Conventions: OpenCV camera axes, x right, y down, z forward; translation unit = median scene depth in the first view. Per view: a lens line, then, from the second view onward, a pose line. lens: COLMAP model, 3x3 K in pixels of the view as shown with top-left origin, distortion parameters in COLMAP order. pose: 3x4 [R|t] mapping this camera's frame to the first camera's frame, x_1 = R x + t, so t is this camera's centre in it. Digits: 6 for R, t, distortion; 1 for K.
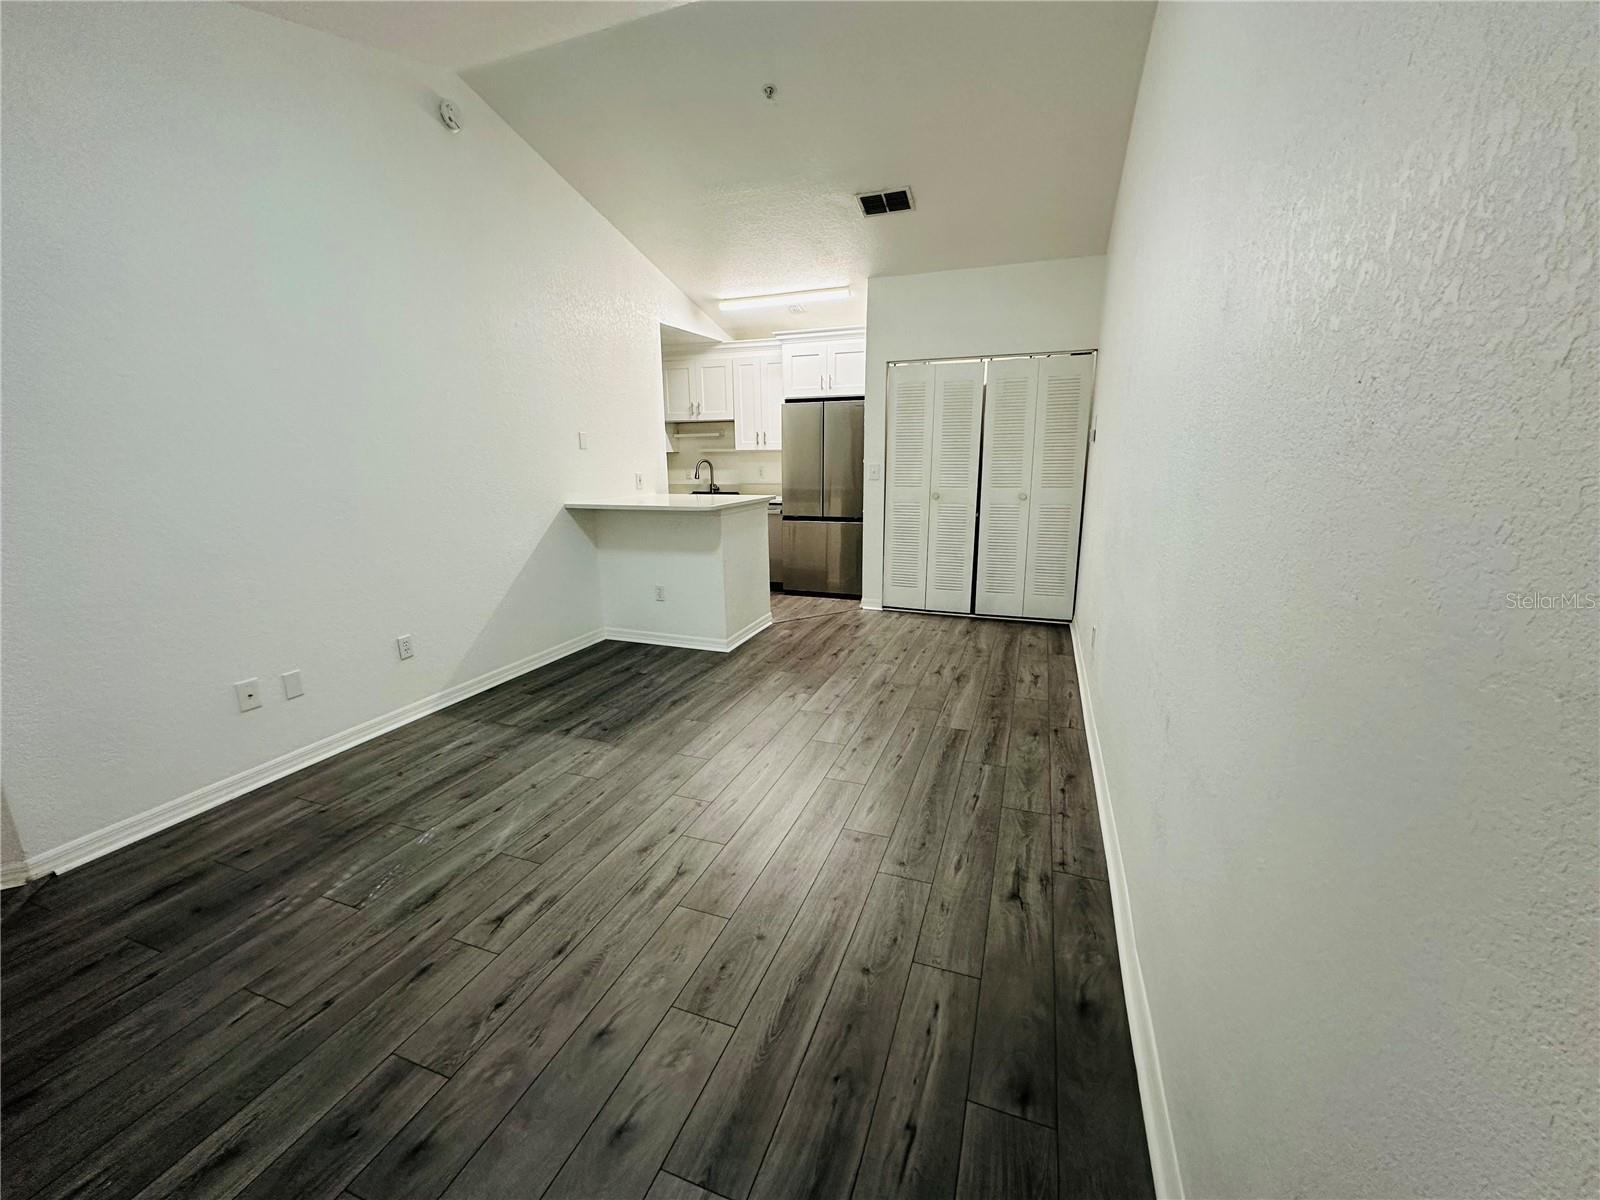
lens RADIAL K [[634.4, 0, 800.0], [0, 634.4, 600.0], [0, 0, 1]] dist [-0.001637, 0.000155]
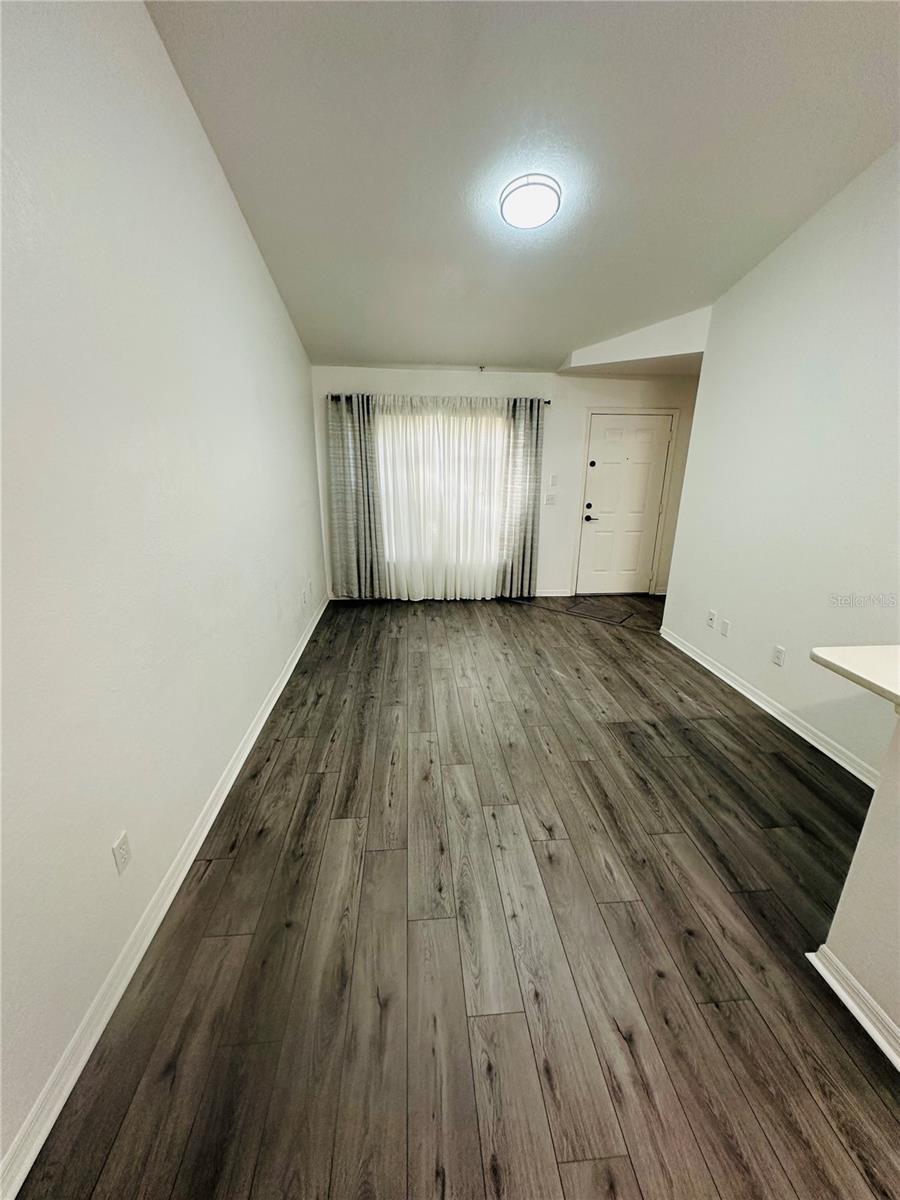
lens RADIAL K [[474.9, 0, 450.0], [0, 474.9, 600.0], [0, 0, 1]] dist [-0.000665, 0.000321]
pose [[-0.903885, 0.127036, -0.408477, 0.377288], [-0.099026, 0.866812, 0.488703, -0.462662], [0.416155, 0.482182, -0.770919, 1.548170]]
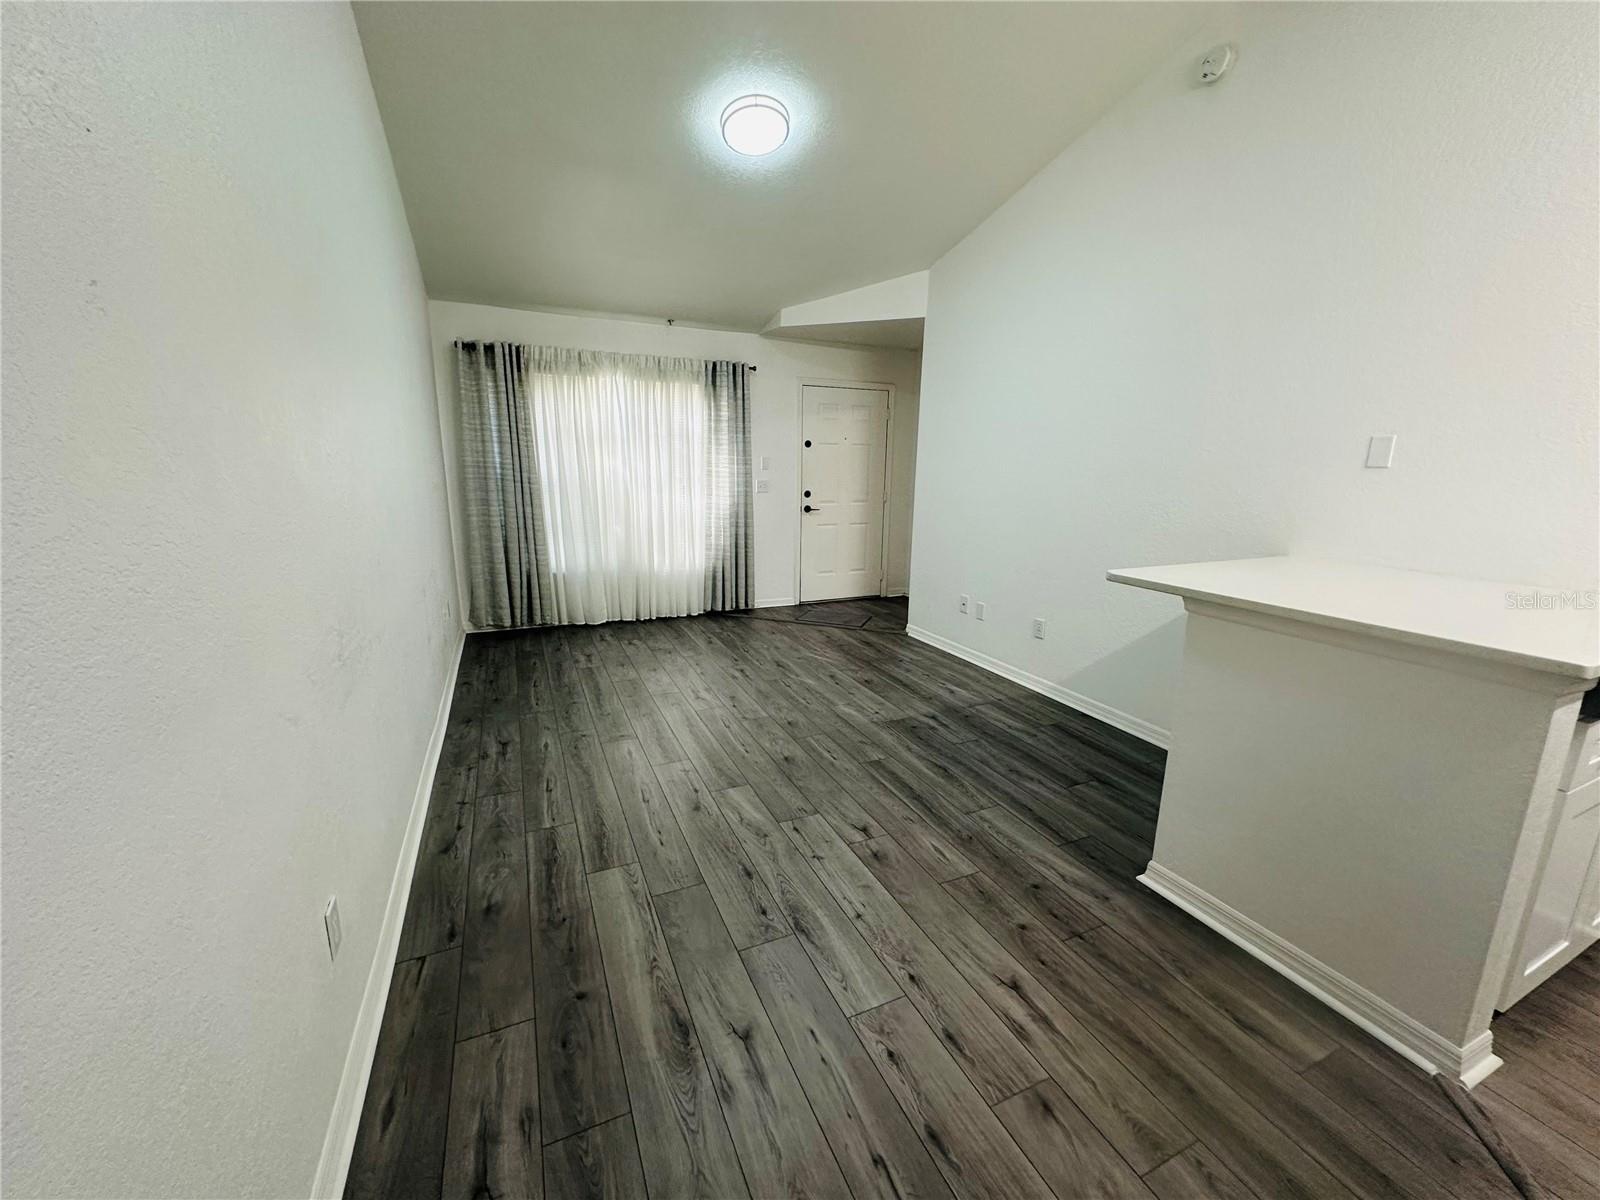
lens RADIAL K [[634.4, 0, 800.0], [0, 634.4, 600.0], [0, 0, 1]] dist [-0.001637, 0.000155]
pose [[-0.708889, 0.150441, -0.689089, 0.566363], [-0.169176, 0.912201, 0.373187, -0.380065], [0.684730, 0.381126, -0.621199, 1.559863]]
